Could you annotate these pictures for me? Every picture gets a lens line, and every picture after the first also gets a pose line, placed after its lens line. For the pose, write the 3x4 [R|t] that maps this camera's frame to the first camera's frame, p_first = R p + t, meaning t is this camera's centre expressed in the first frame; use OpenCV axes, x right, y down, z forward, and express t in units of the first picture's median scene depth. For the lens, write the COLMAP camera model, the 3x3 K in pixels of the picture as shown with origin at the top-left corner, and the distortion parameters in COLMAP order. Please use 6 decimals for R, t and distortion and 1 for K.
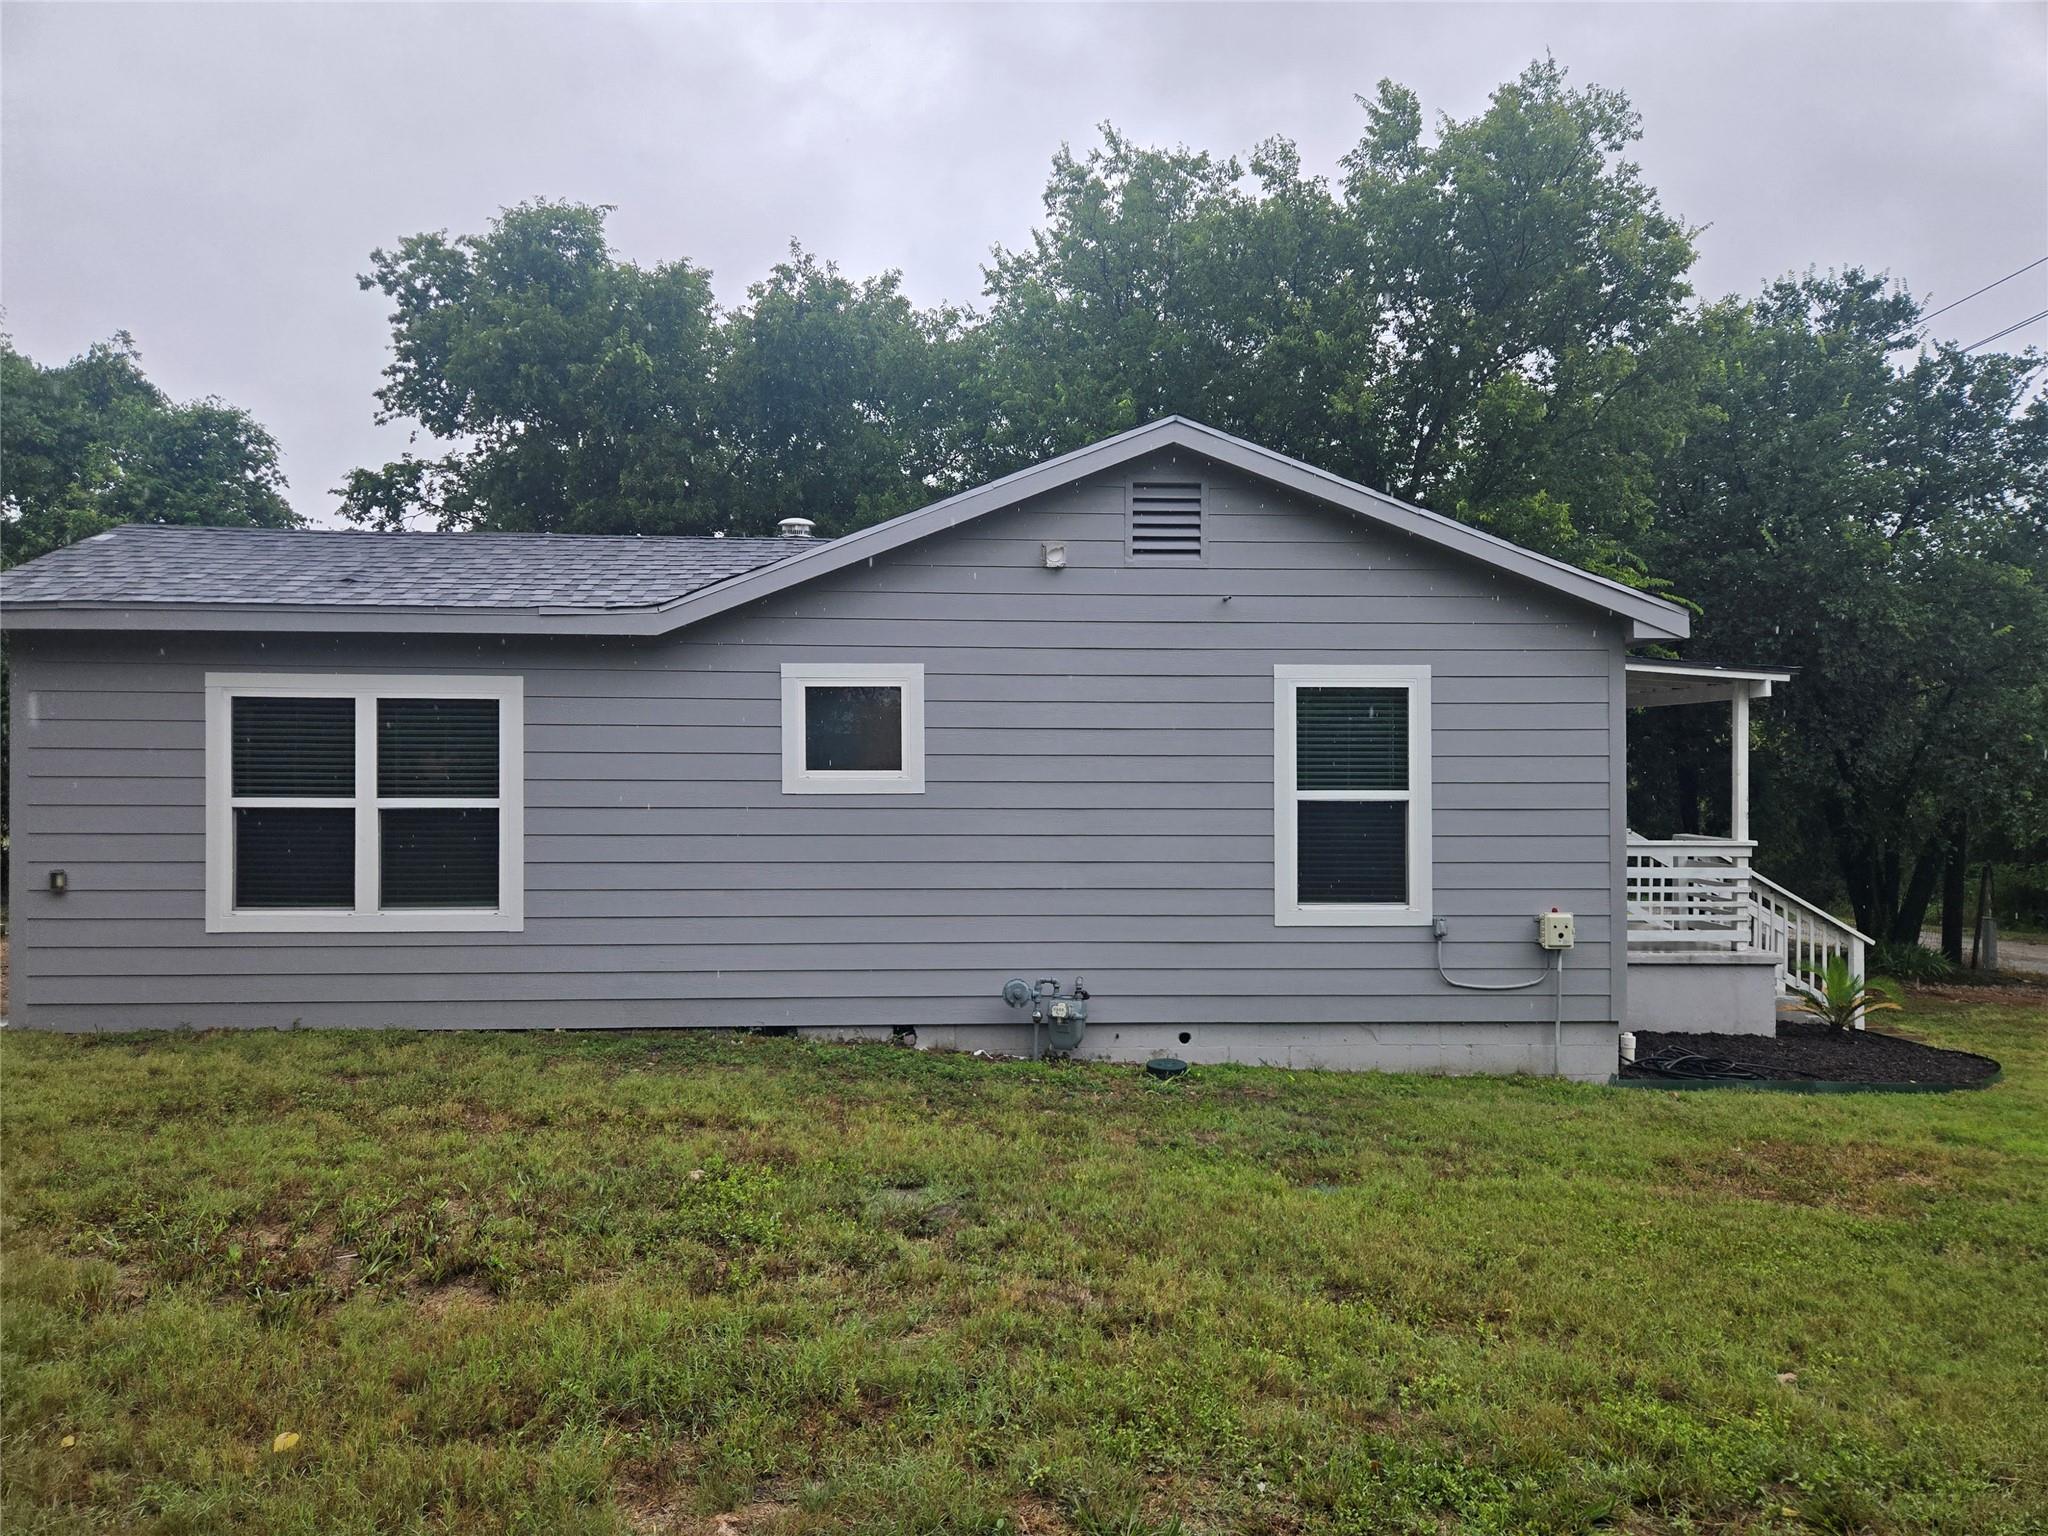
lens RADIAL K [[1369.4, 0, 1017.9], [0, 1369.4, 749.1], [0, 0, 1]] dist [0.075080, -0.062888]
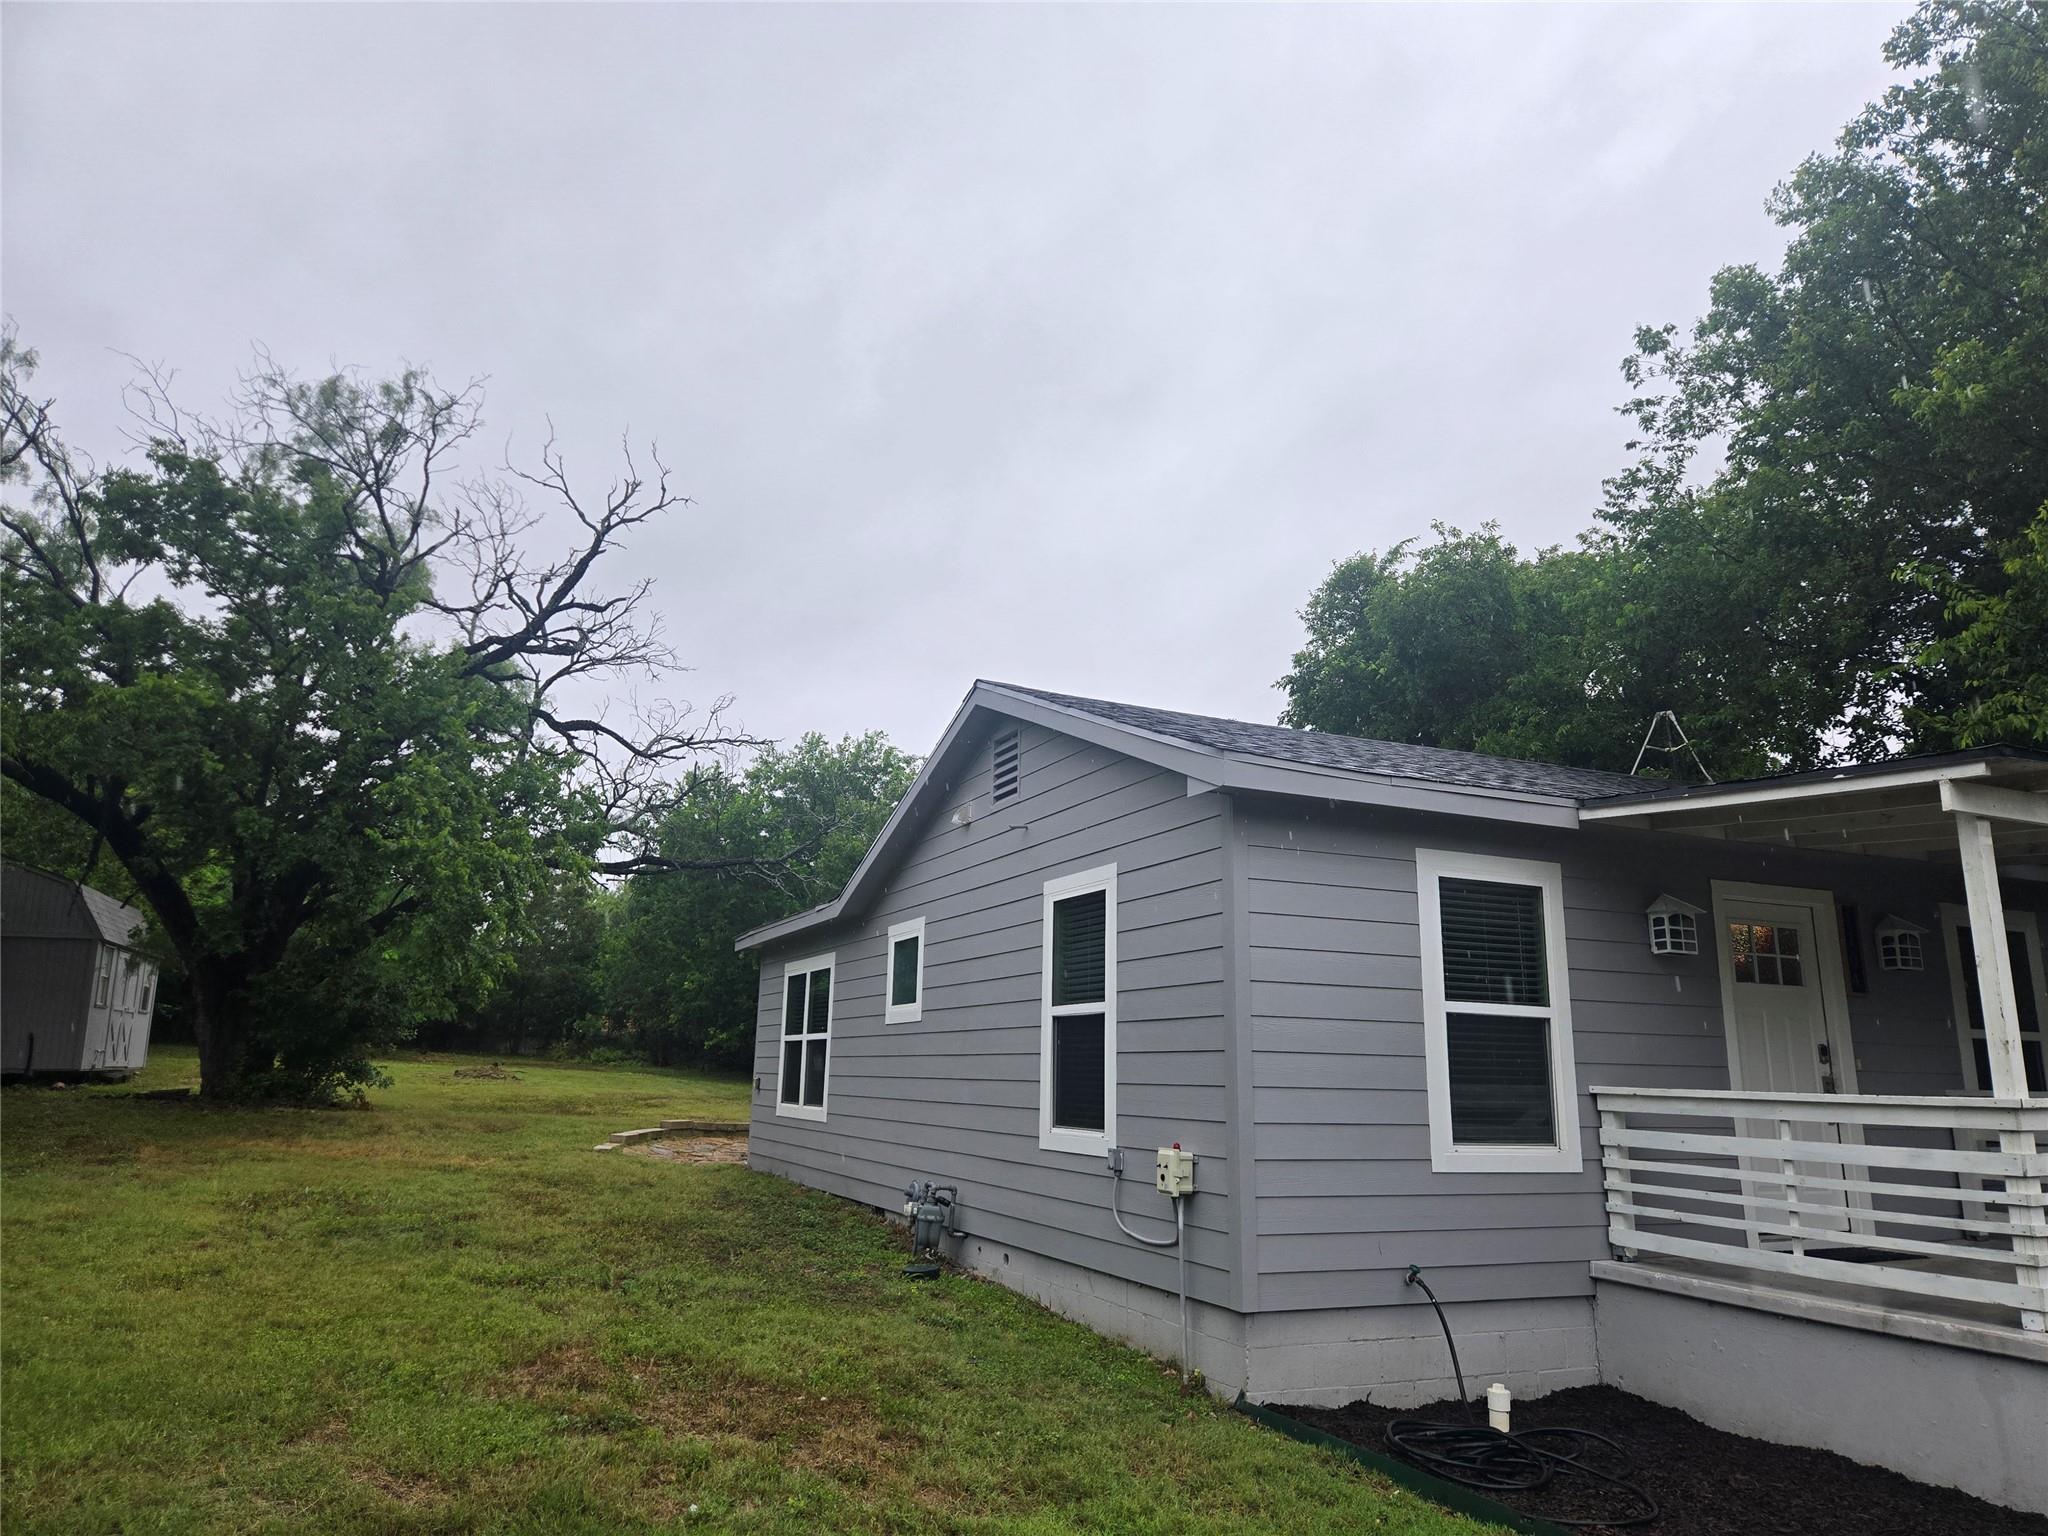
lens RADIAL K [[1369.4, 0, 1017.9], [0, 1369.4, 749.1], [0, 0, 1]] dist [0.075080, -0.062888]
pose [[0.368371, -0.210692, -0.905490, 1.136800], [0.001629, 0.974126, -0.226000, 0.073482], [0.929678, 0.081776, 0.359183, 0.614338]]
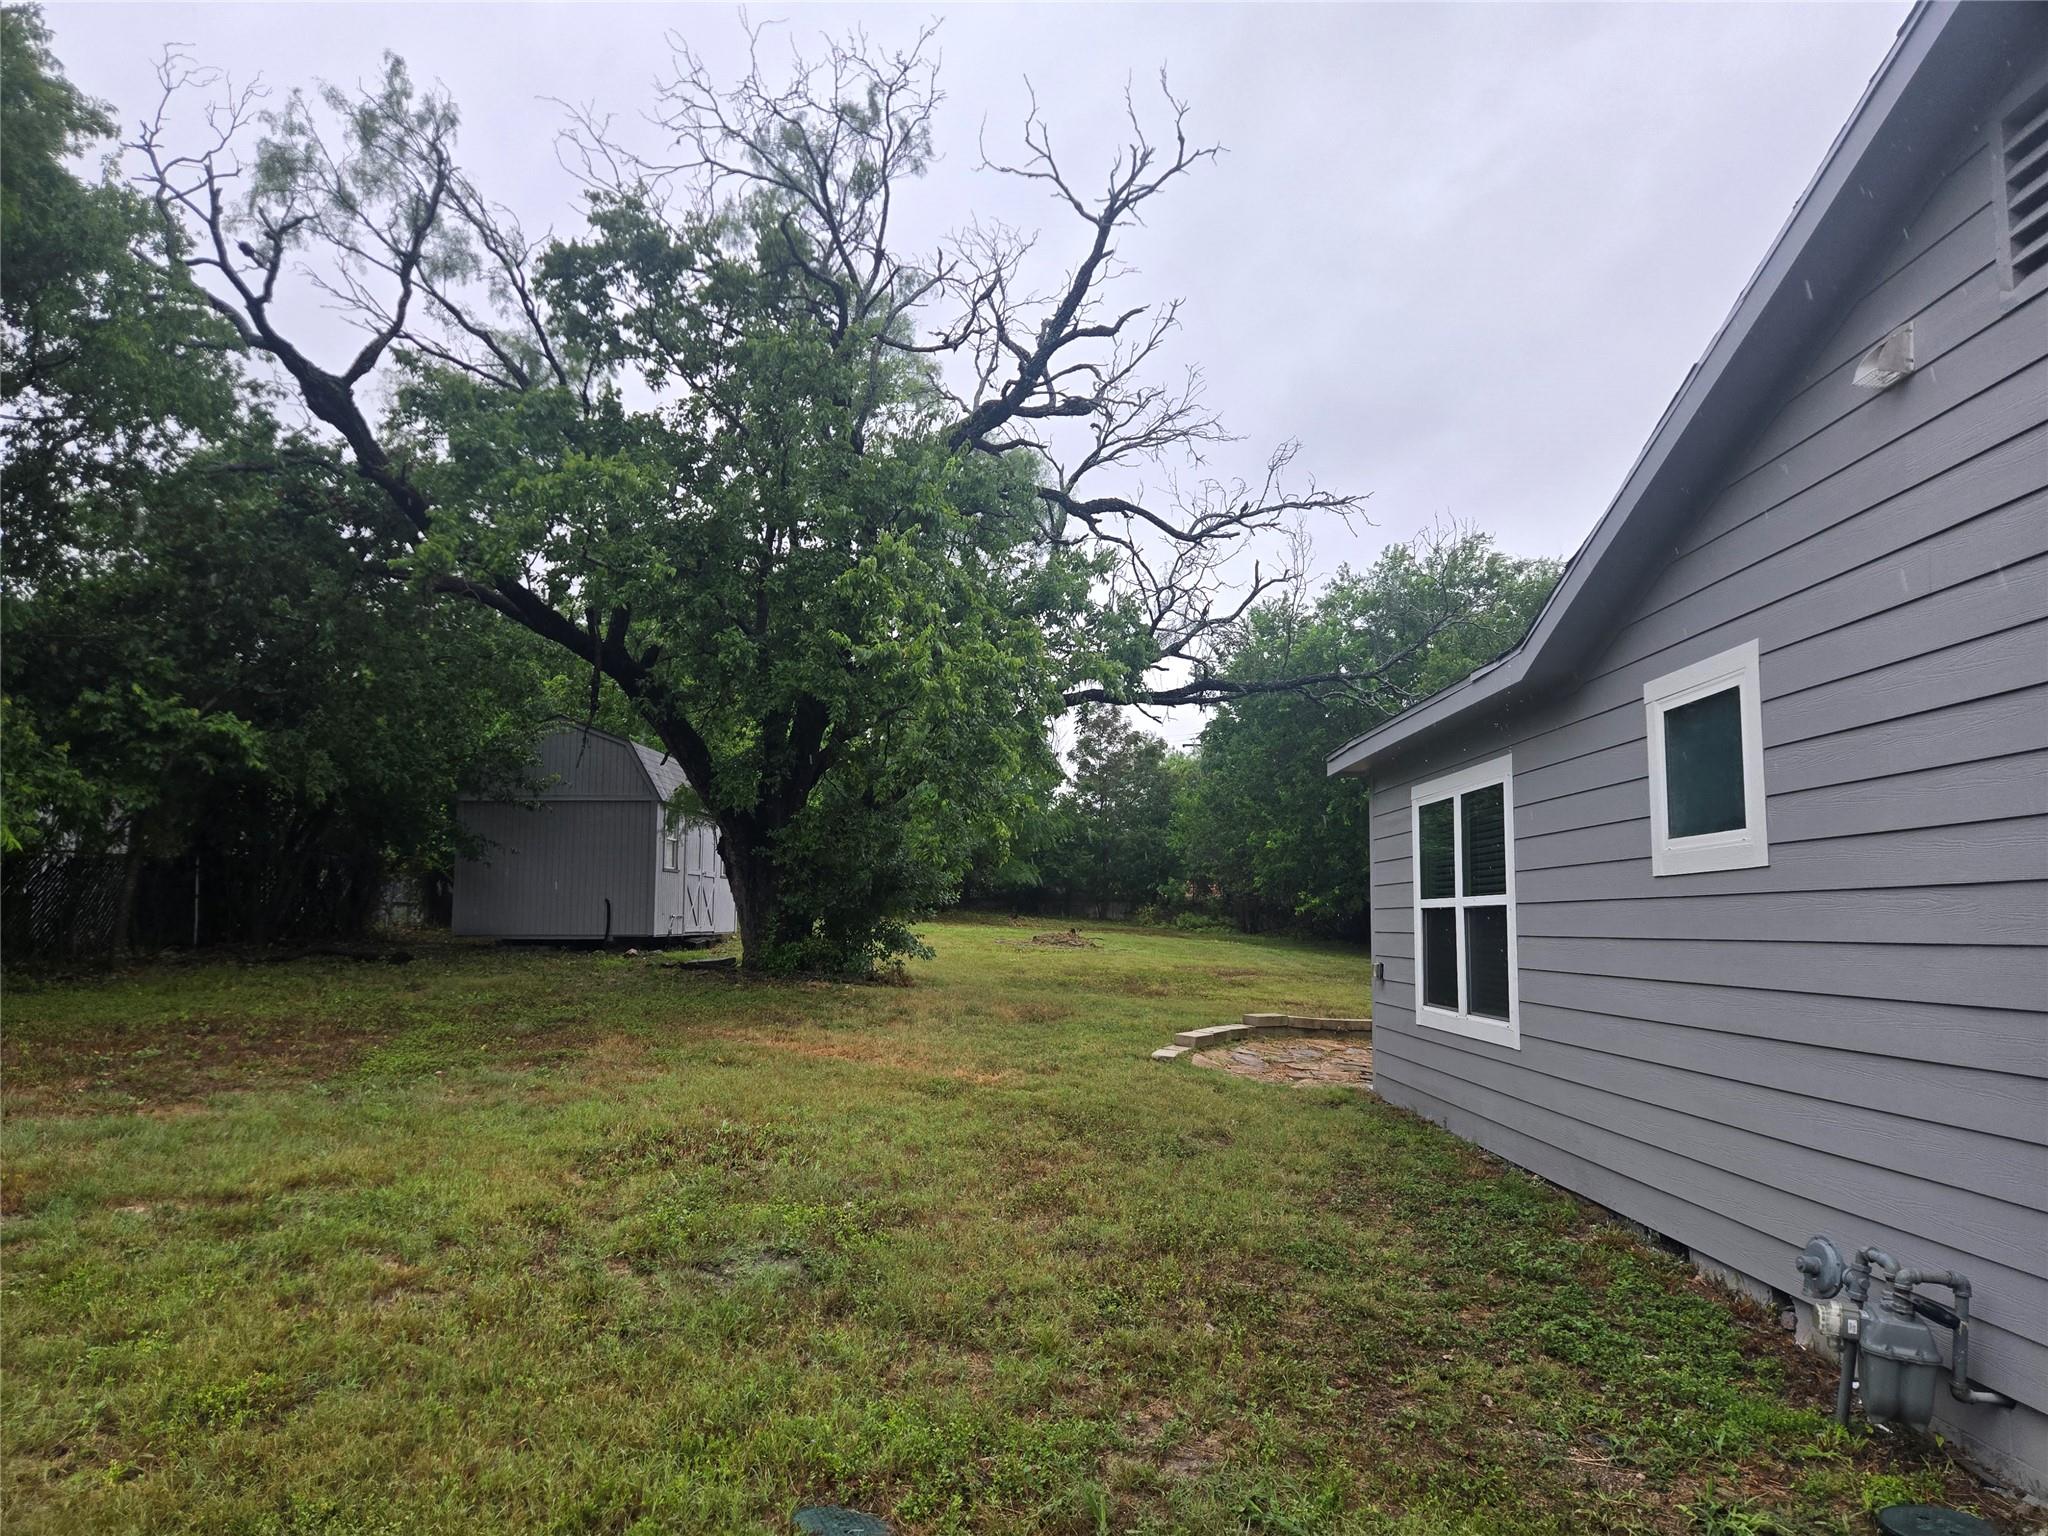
lens RADIAL K [[1369.4, 0, 1017.9], [0, 1369.4, 749.1], [0, 0, 1]] dist [0.075080, -0.062888]
pose [[-0.039367, -0.132739, -0.990369, 0.510095], [-0.001075, 0.991142, -0.132800, 0.060314], [0.999224, -0.004164, -0.039161, 0.715941]]
